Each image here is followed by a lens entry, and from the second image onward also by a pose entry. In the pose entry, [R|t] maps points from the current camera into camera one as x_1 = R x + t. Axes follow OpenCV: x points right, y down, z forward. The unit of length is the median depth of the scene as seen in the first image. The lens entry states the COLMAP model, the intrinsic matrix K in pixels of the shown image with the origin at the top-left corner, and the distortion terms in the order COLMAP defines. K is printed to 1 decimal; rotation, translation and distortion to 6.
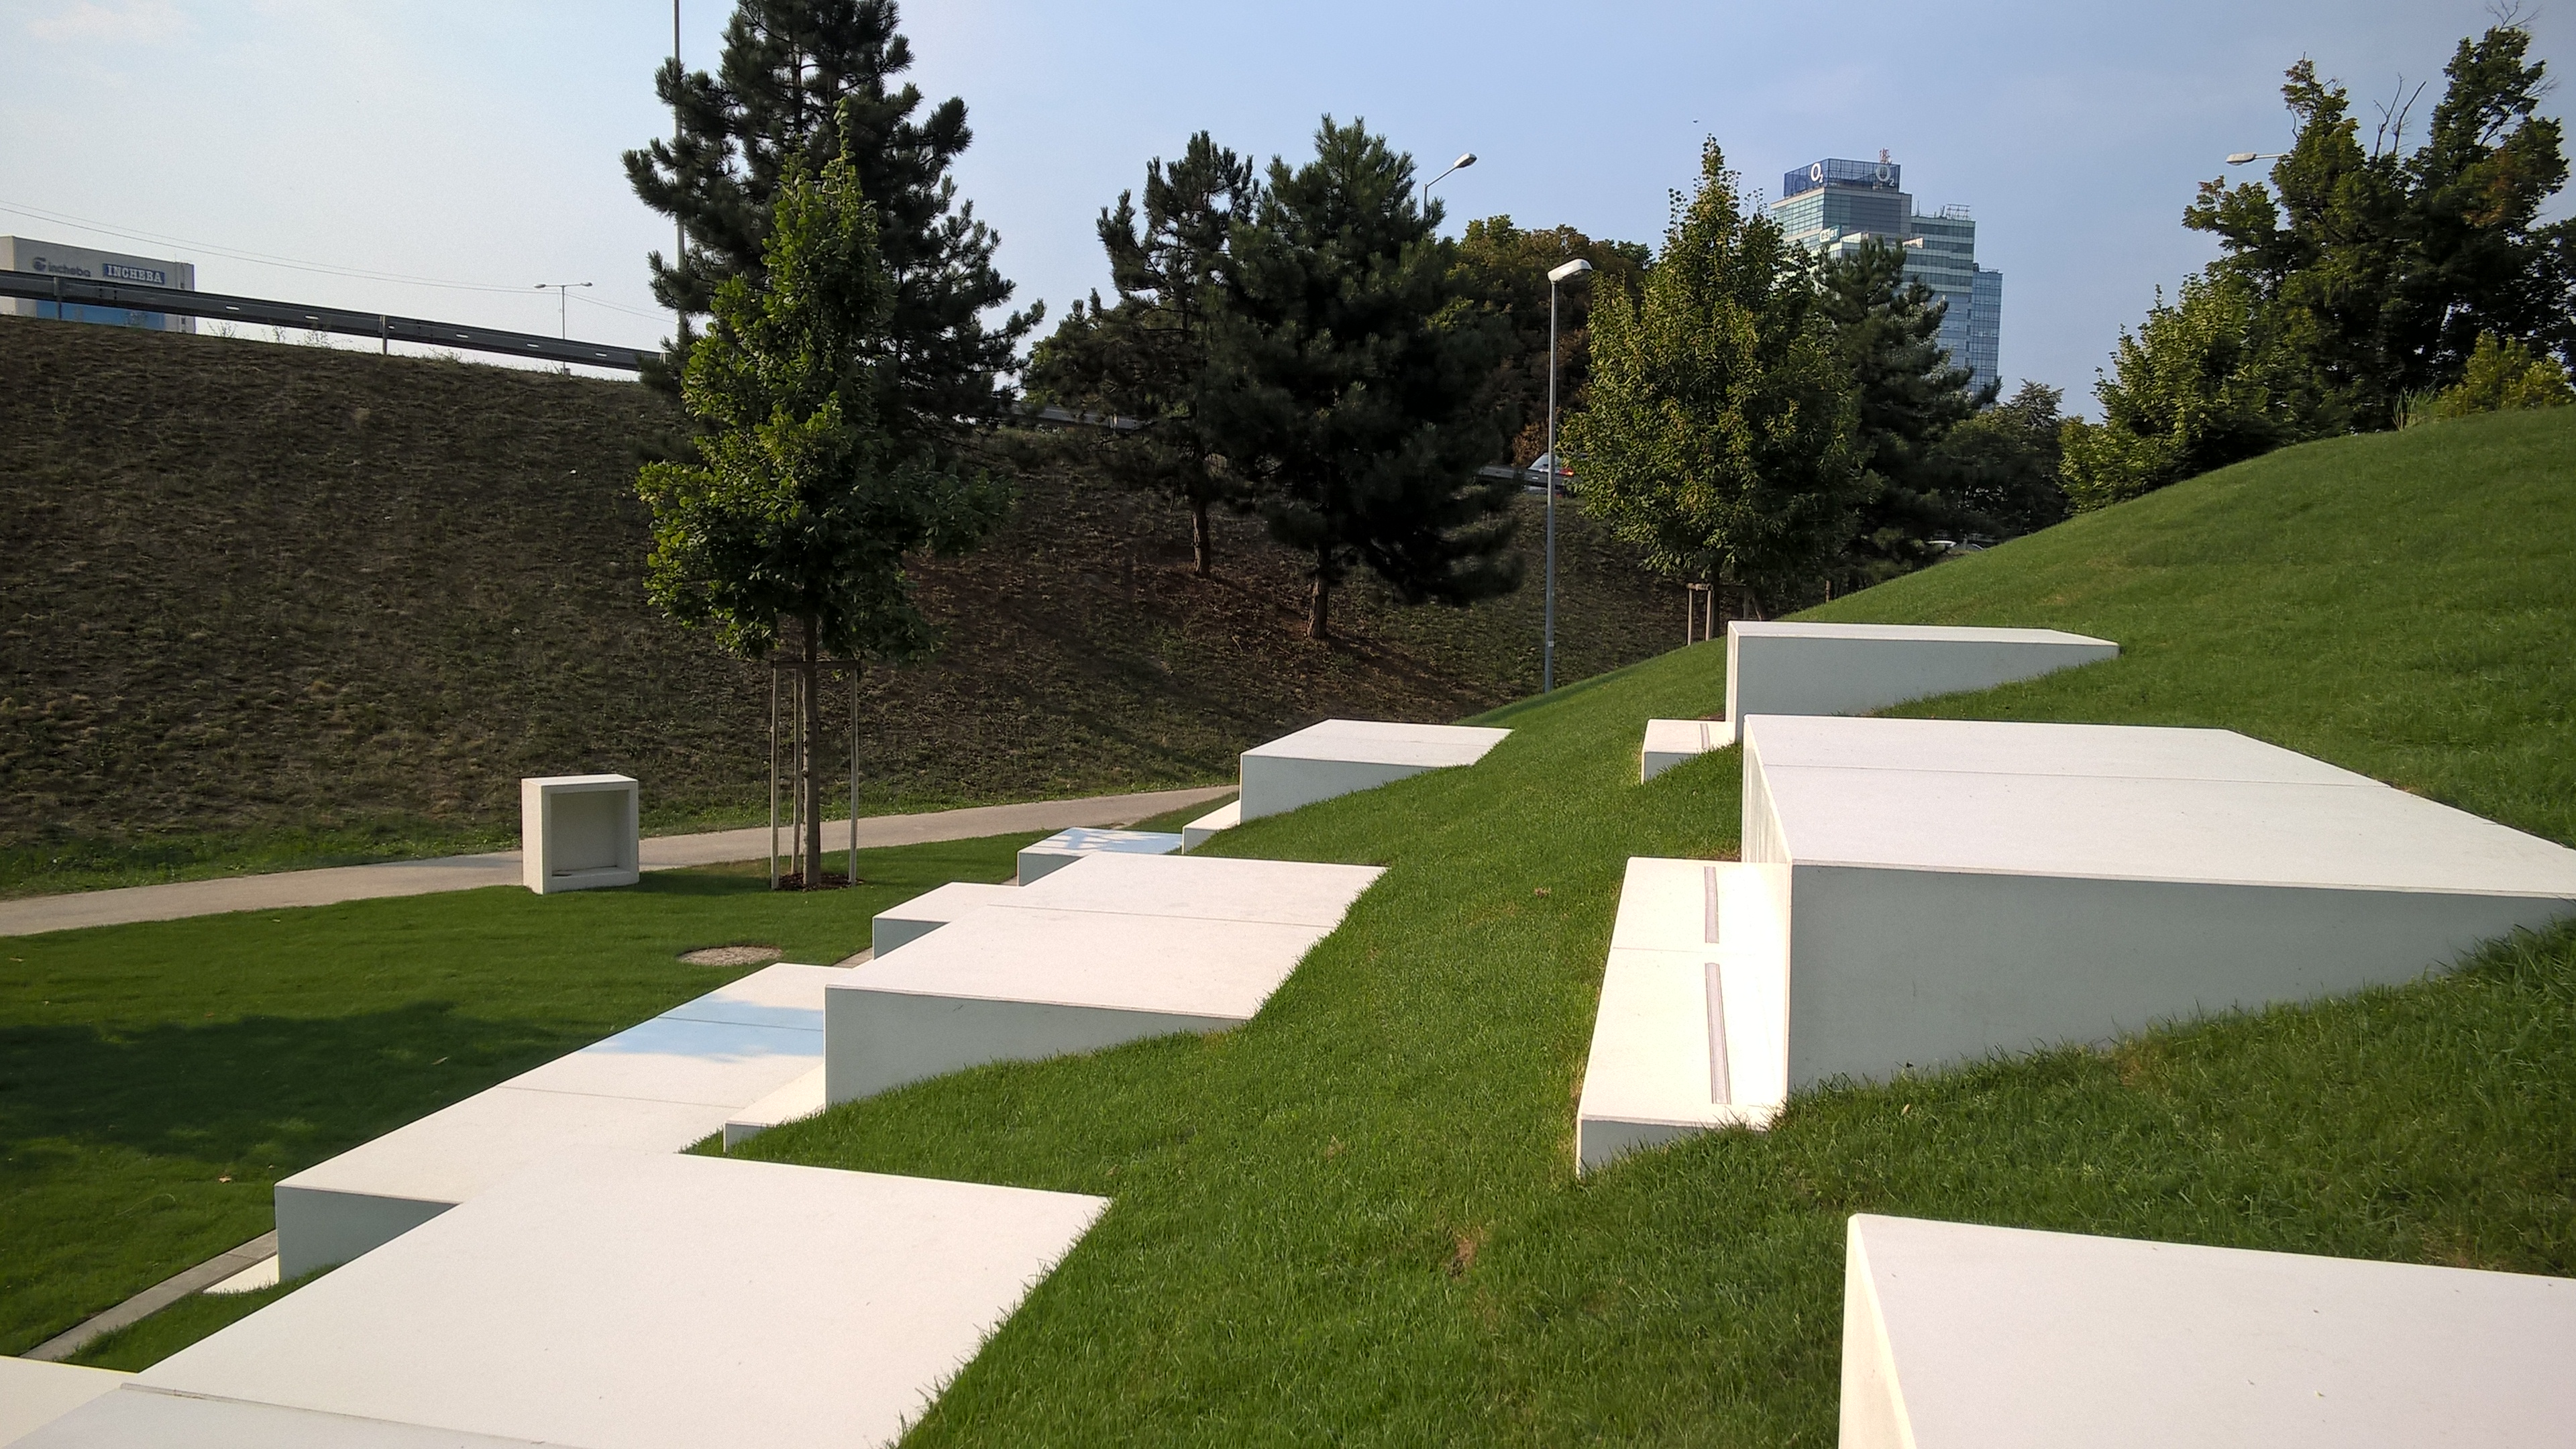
lens RADIAL K [[1807.2, 0, 1288.0], [0, 1807.2, 724.5], [0, 0, 1]] dist [0.009788, -0.031191]
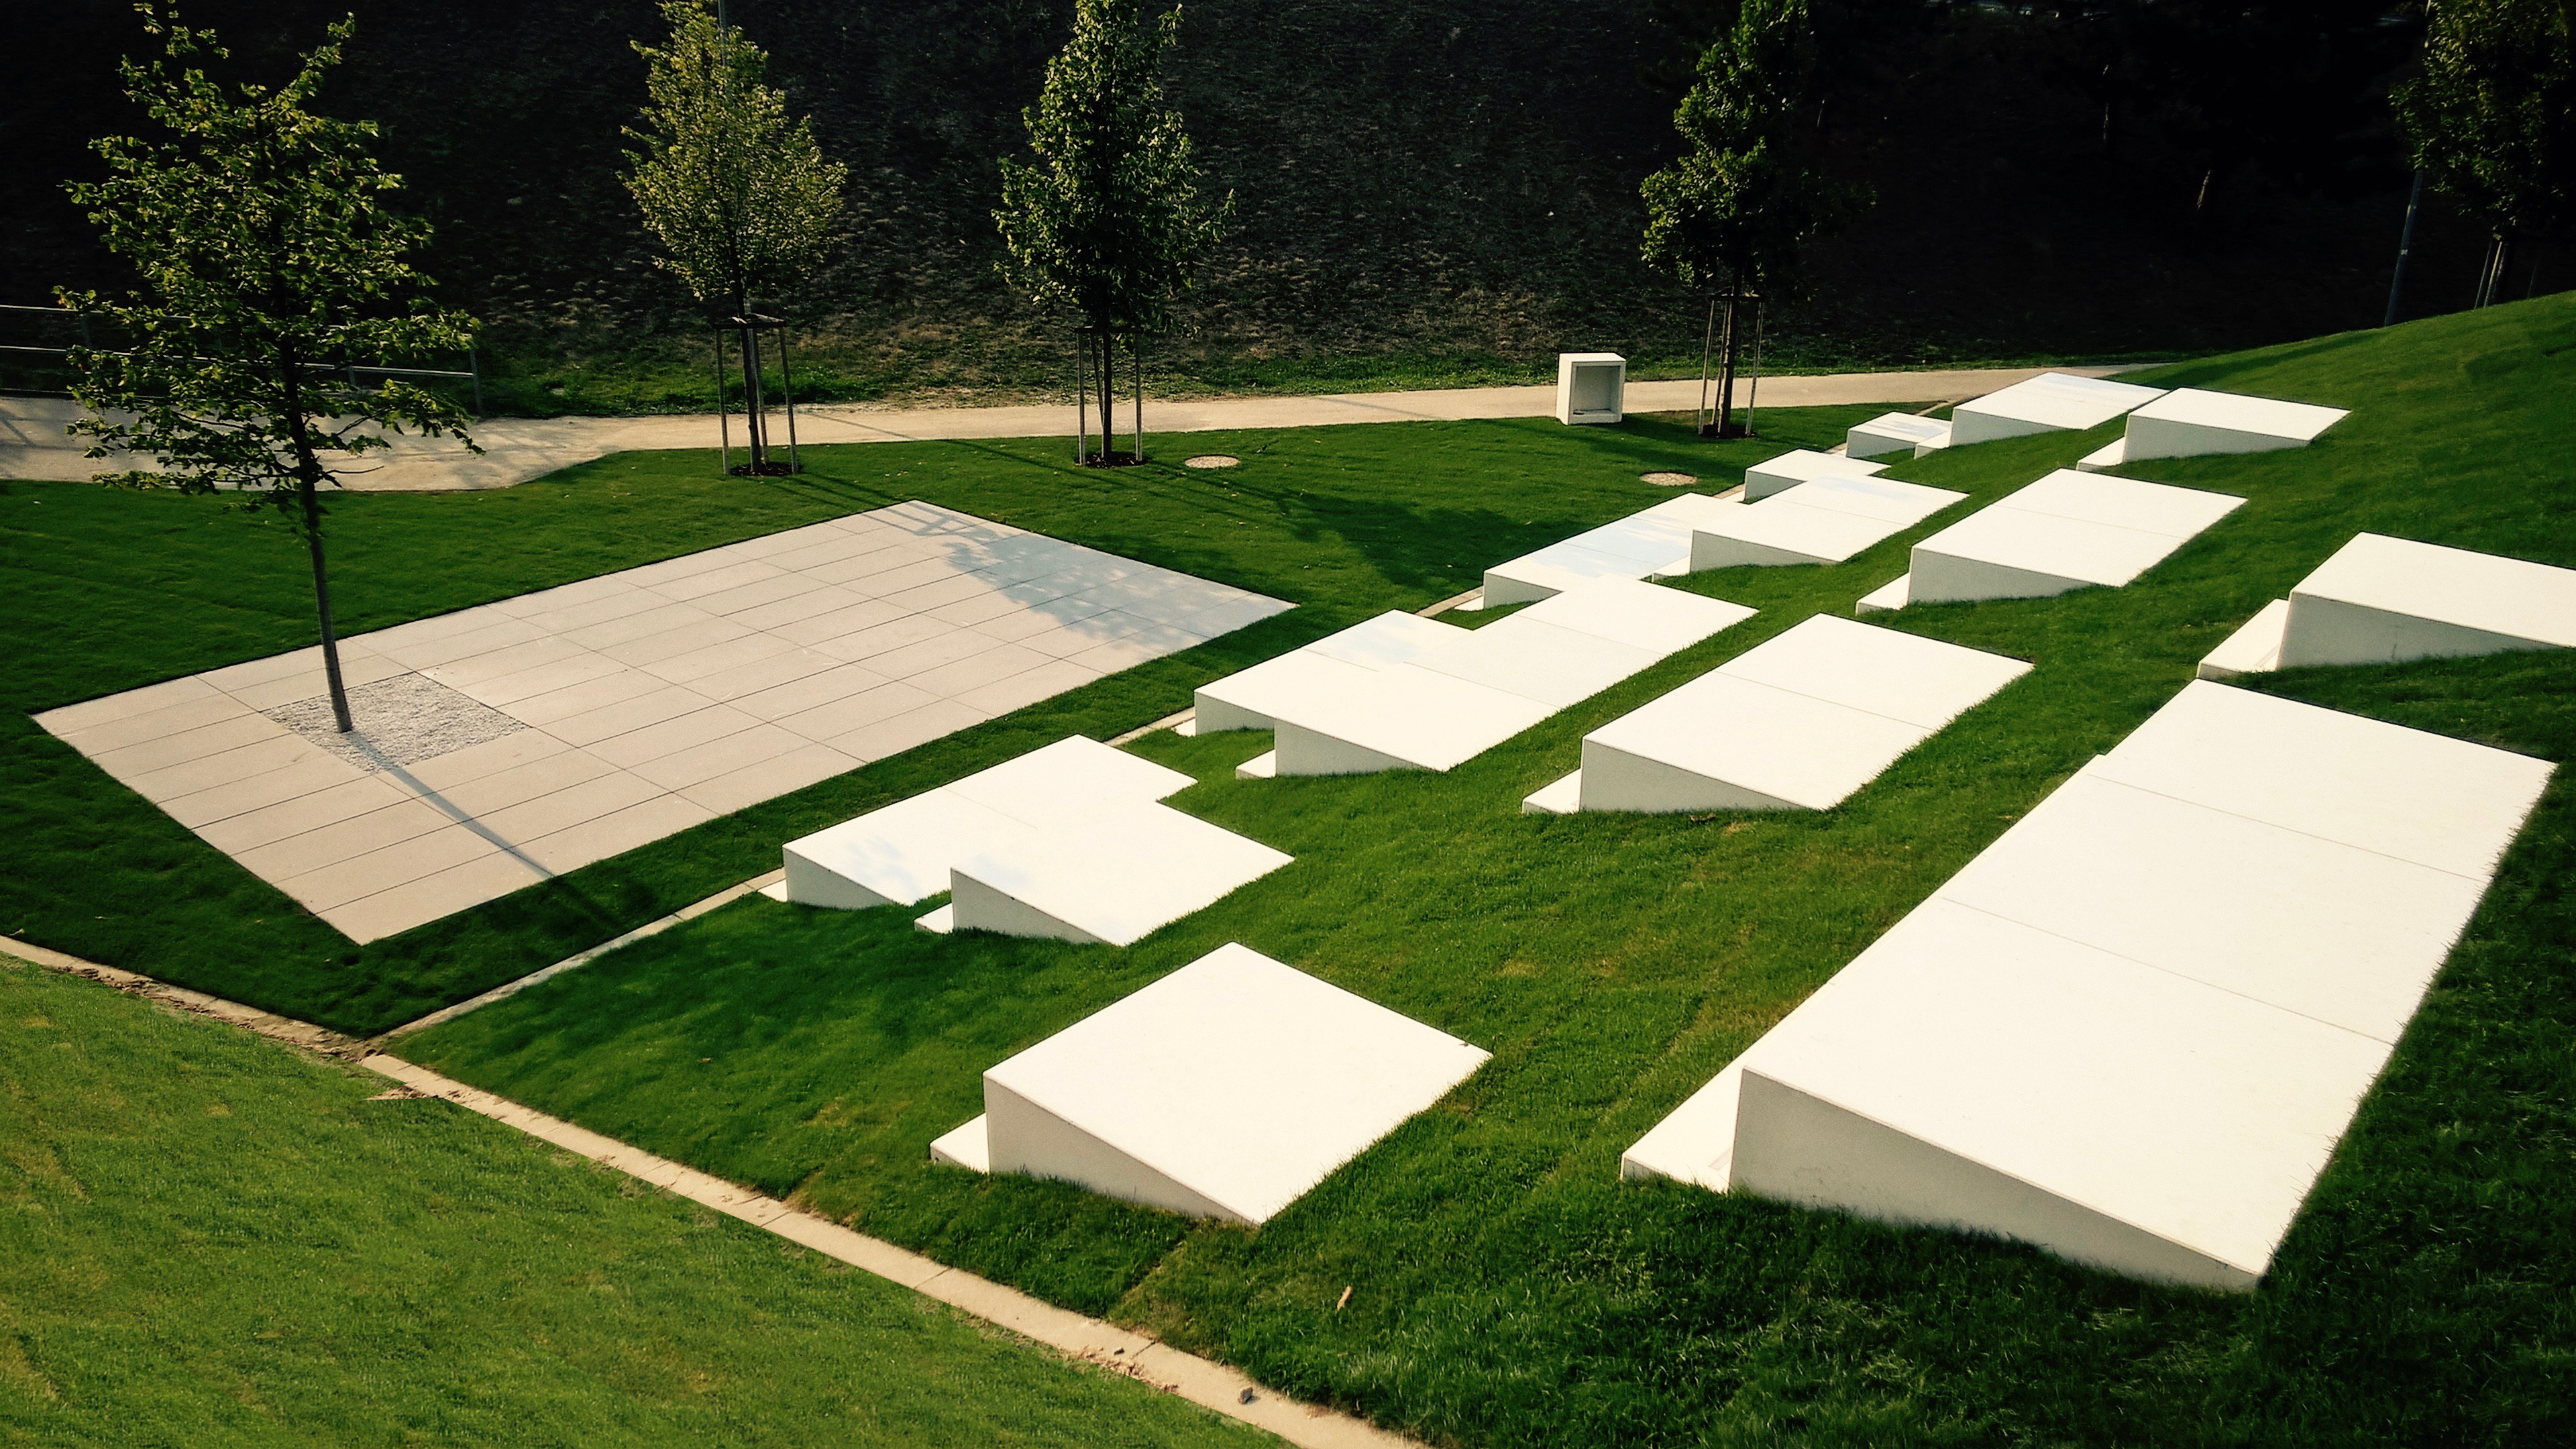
lens RADIAL K [[1979.6, 0, 1288.0], [0, 1979.6, 724.5], [0, 0, 1]] dist [0.003060, 0.001677]
pose [[0.875981, 0.171225, -0.450933, 0.198734], [-0.036193, 0.955570, 0.292533, -0.138737], [0.480987, -0.239933, 0.843258, -0.617488]]
